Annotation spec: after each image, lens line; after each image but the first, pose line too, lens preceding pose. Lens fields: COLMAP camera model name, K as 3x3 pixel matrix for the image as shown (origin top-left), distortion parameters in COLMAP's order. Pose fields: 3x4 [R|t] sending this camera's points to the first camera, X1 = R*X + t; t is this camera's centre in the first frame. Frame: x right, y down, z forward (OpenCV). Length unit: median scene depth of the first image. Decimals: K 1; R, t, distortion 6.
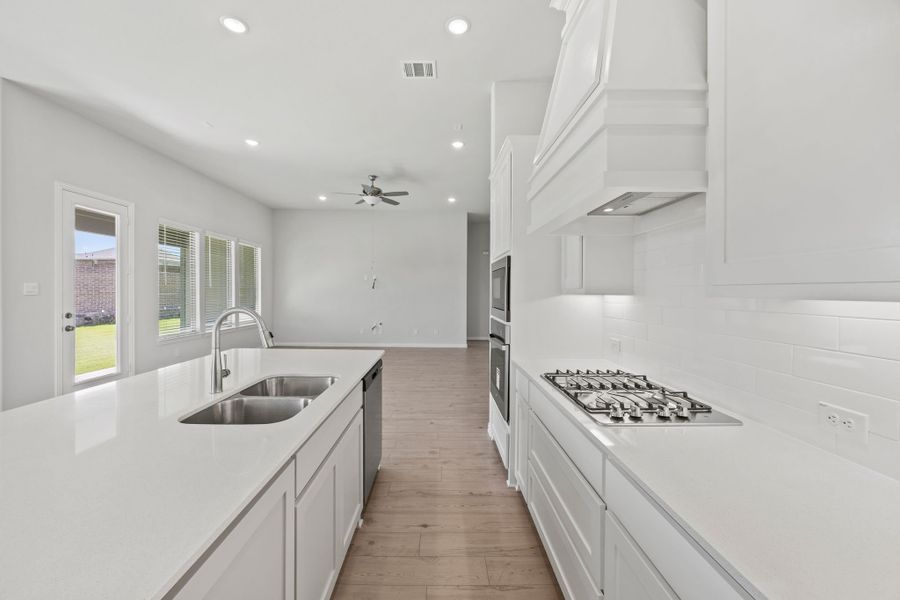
lens RADIAL K [[349.8, 0, 440.3], [0, 349.8, 296.7], [0, 0, 1]] dist [-0.009753, 0.001087]
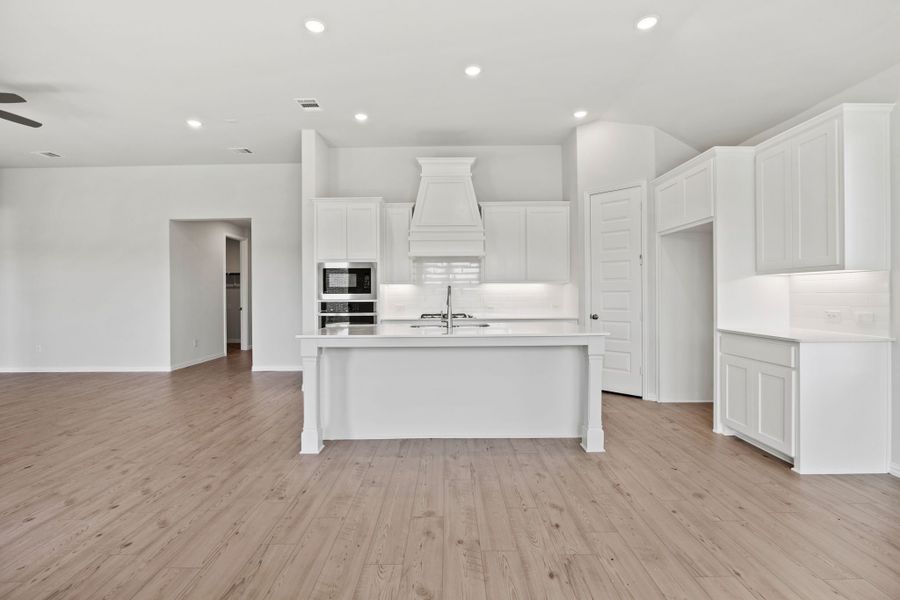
lens RADIAL K [[410.4, 0, 451.8], [0, 410.4, 296.6], [0, 0, 1]] dist [-0.011134, -0.000220]
pose [[-0.002261, -0.012956, 0.999914, -0.803023], [0.024031, 0.999627, 0.013007, 0.017867], [-0.999709, 0.024058, -0.001949, 0.260655]]
